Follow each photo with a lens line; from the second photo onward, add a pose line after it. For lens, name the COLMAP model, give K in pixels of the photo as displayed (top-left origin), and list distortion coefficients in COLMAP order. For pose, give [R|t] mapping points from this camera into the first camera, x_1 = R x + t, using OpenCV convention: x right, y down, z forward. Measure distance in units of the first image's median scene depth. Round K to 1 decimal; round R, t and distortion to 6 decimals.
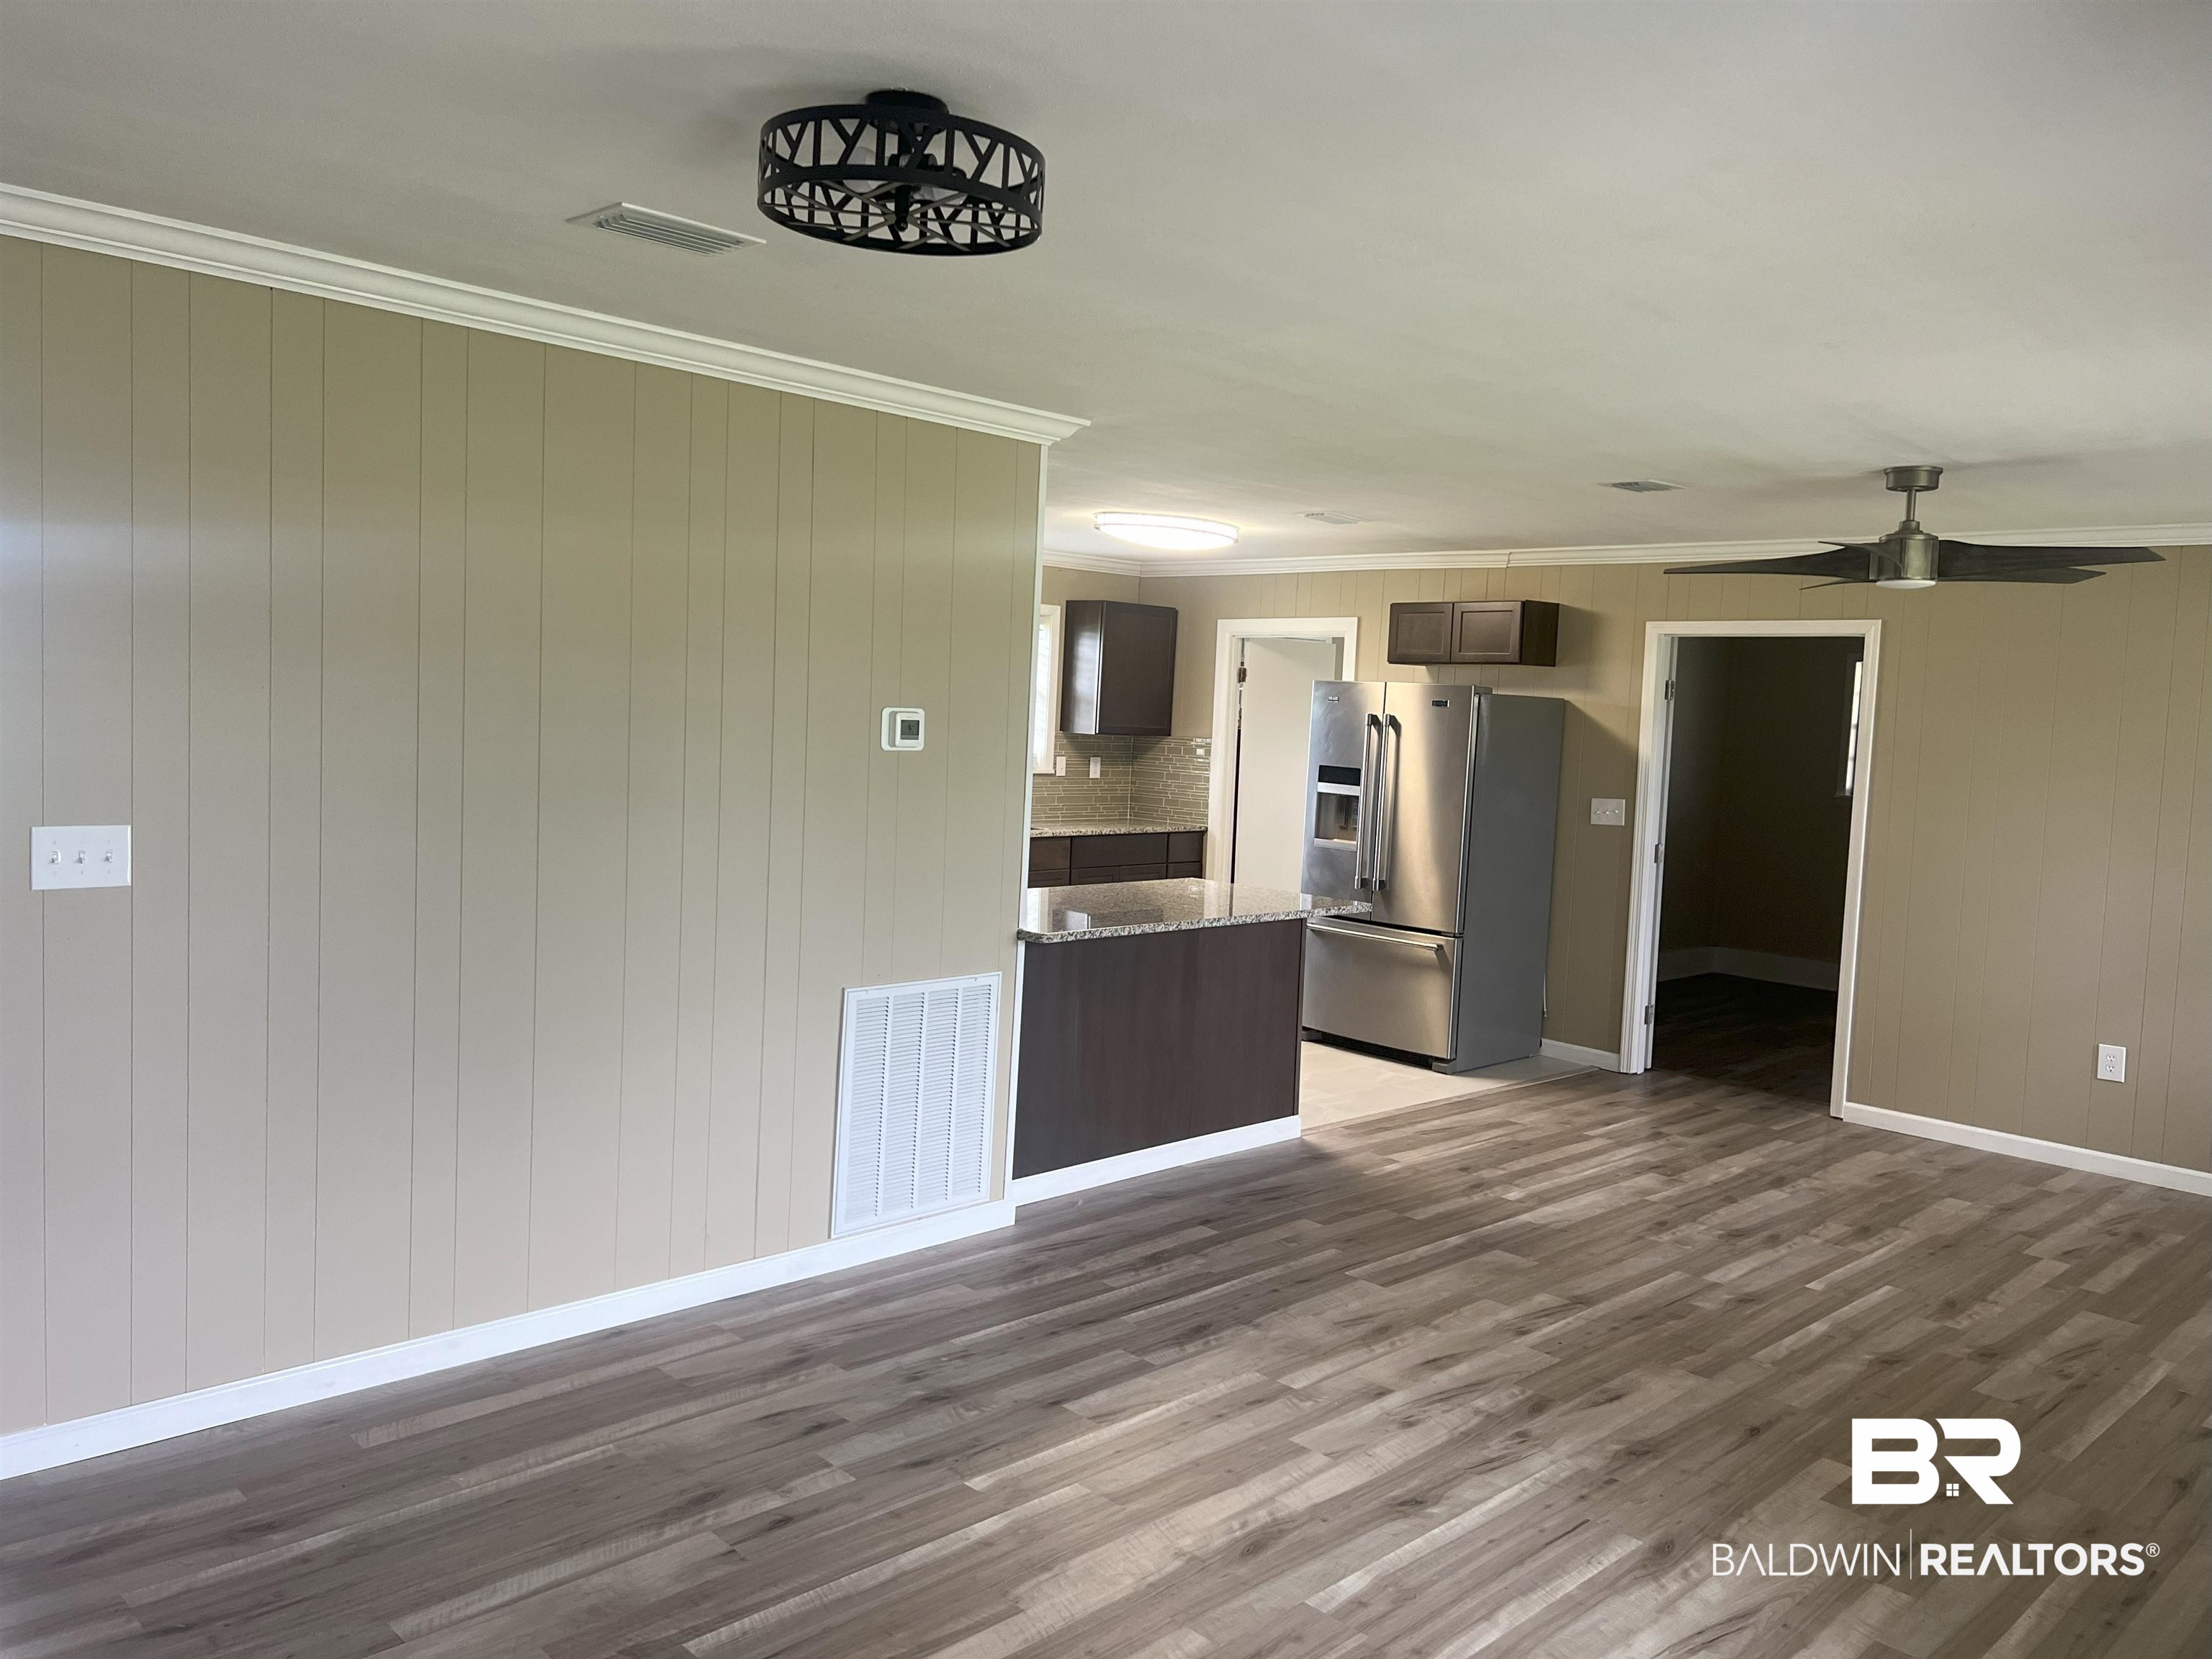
lens RADIAL K [[1684.7, 0, 1099.0], [0, 1684.7, 824.9], [0, 0, 1]] dist [0.010749, -0.000736]
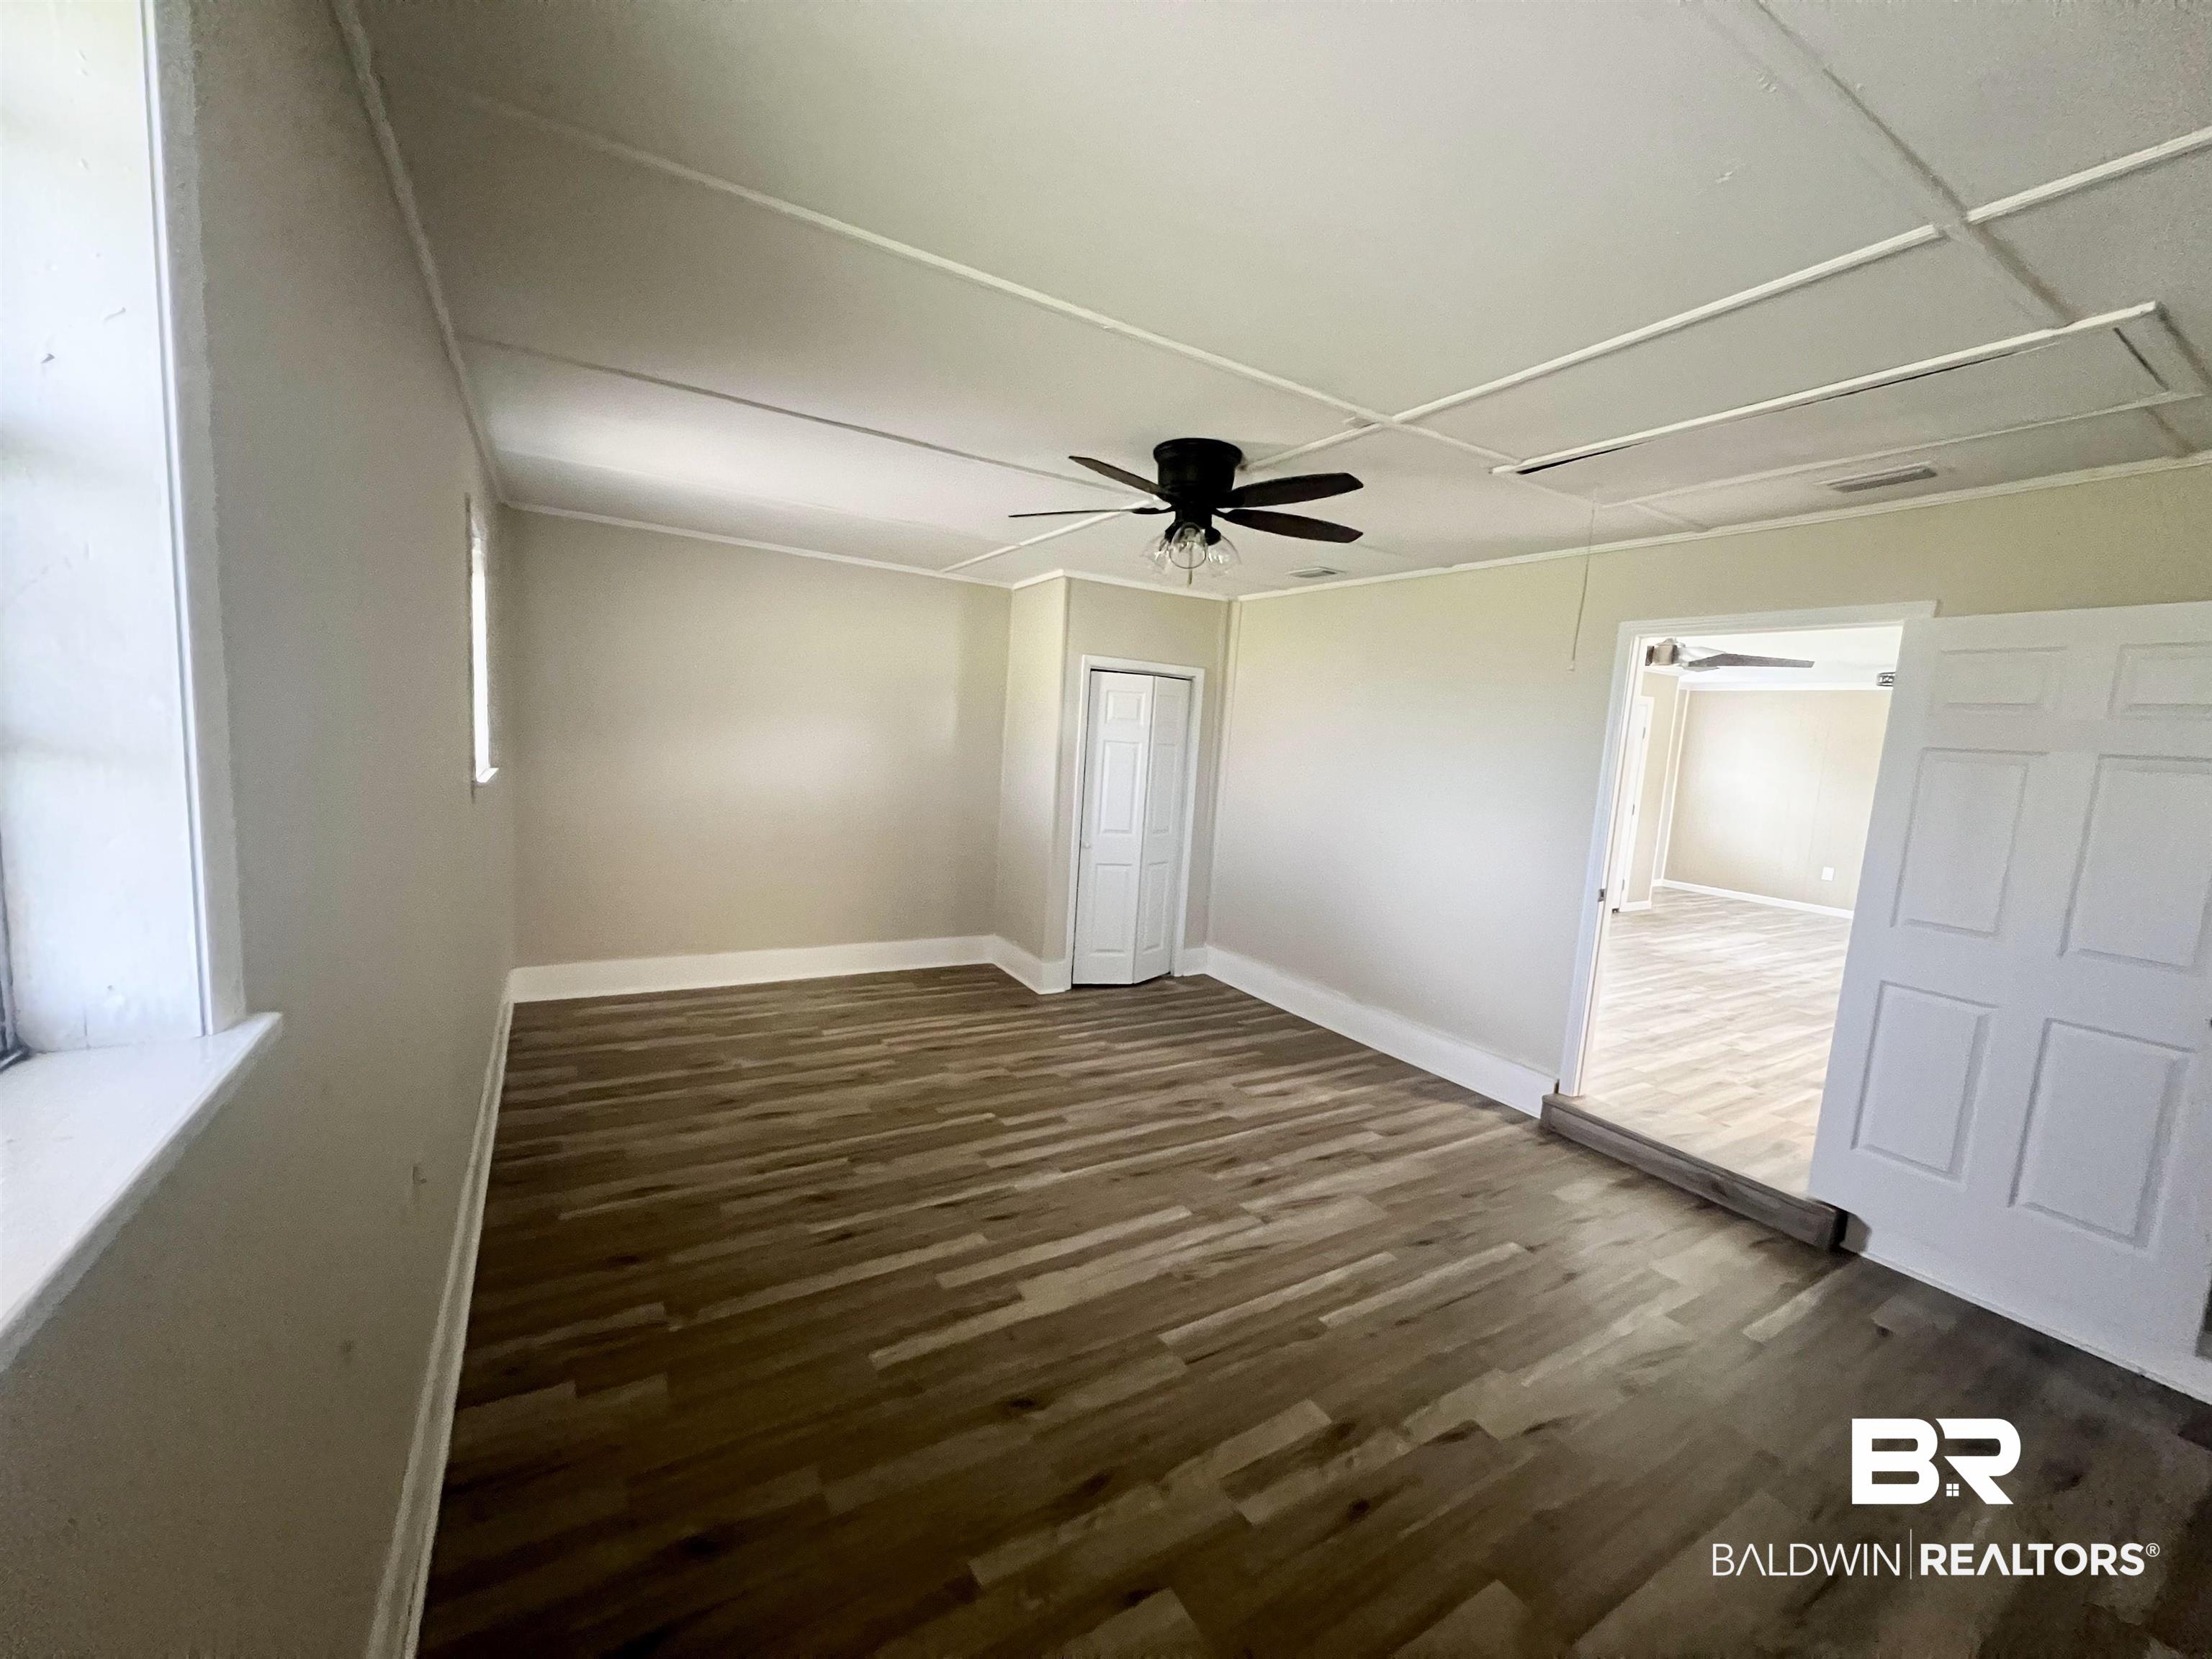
lens RADIAL K [[886.9, 0, 1111.3], [0, 886.9, 834.3], [0, 0, 1]] dist [-0.001404, -0.000145]
pose [[-0.970278, -0.129642, 0.204338, 0.955189], [-0.087860, 0.975497, 0.201709, -0.116161], [-0.225481, 0.177761, -0.957893, 2.384090]]
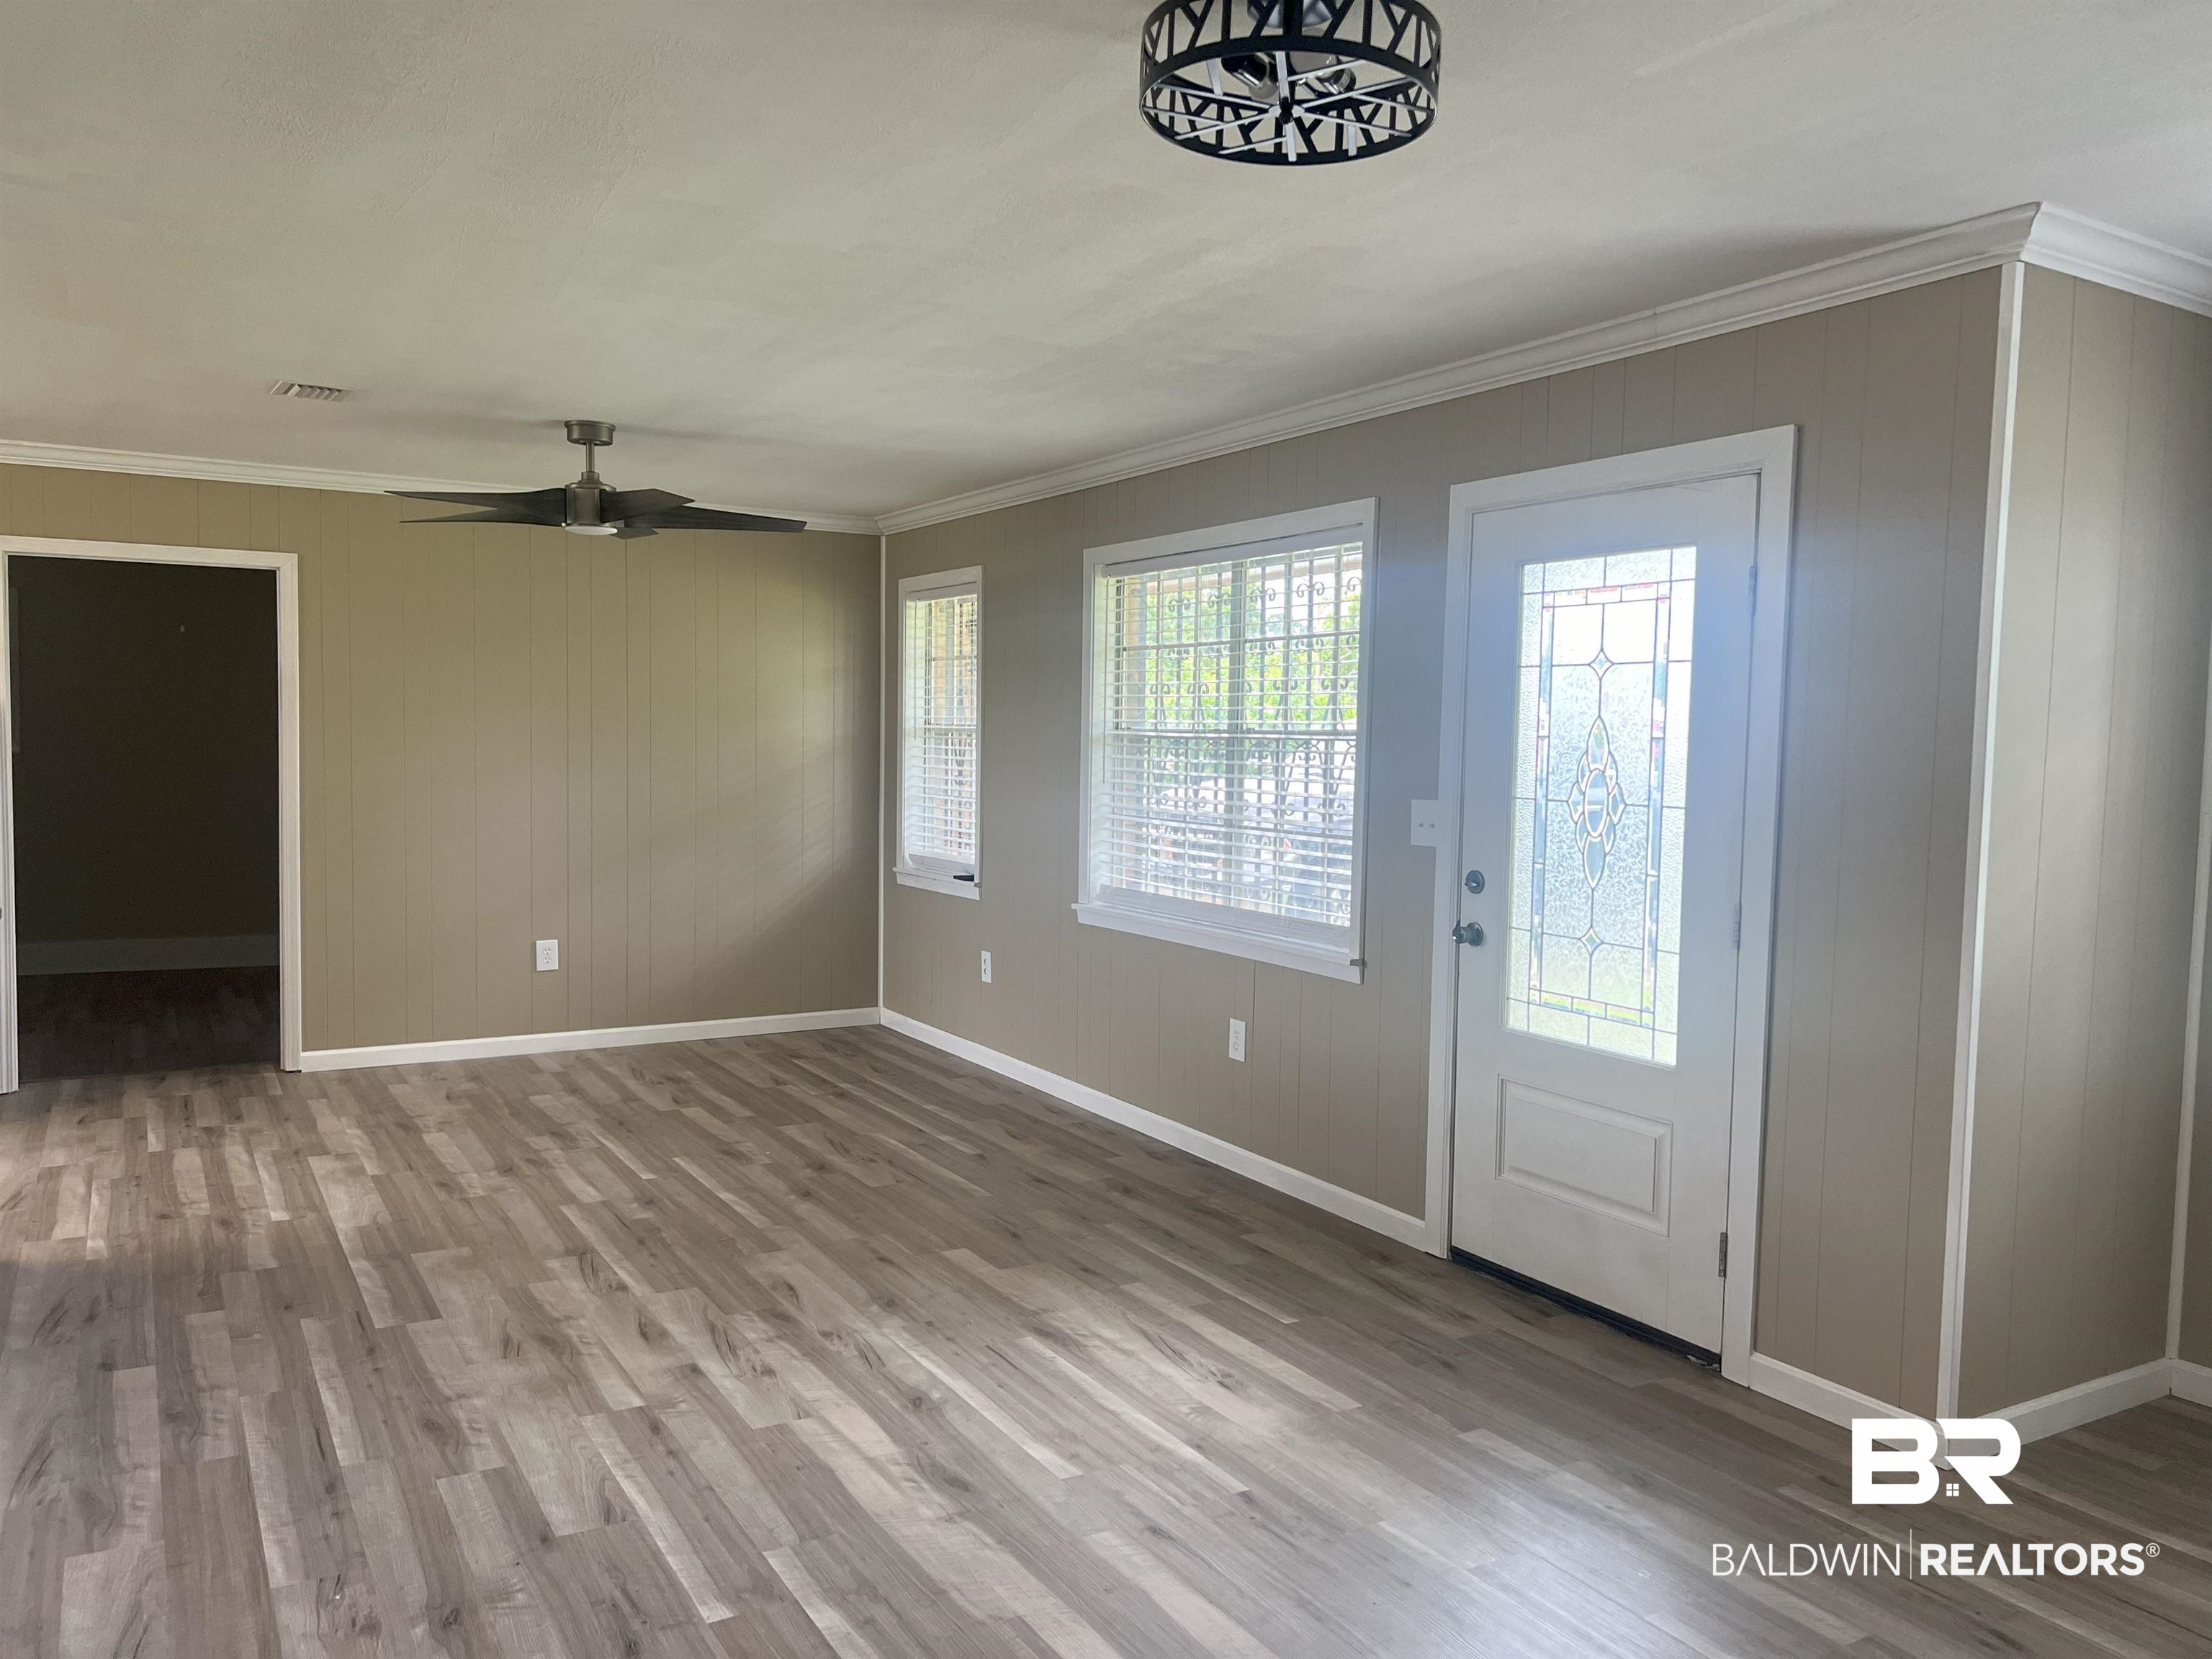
lens RADIAL K [[1679.5, 0, 1146.9], [0, 1679.5, 836.7], [0, 0, 1]] dist [0.008224, 0.000174]
pose [[0.227845, -0.104913, 0.968029, -0.554909], [0.066153, 0.993549, 0.092108, -0.024508], [-0.971448, 0.043052, 0.233315, 0.443179]]
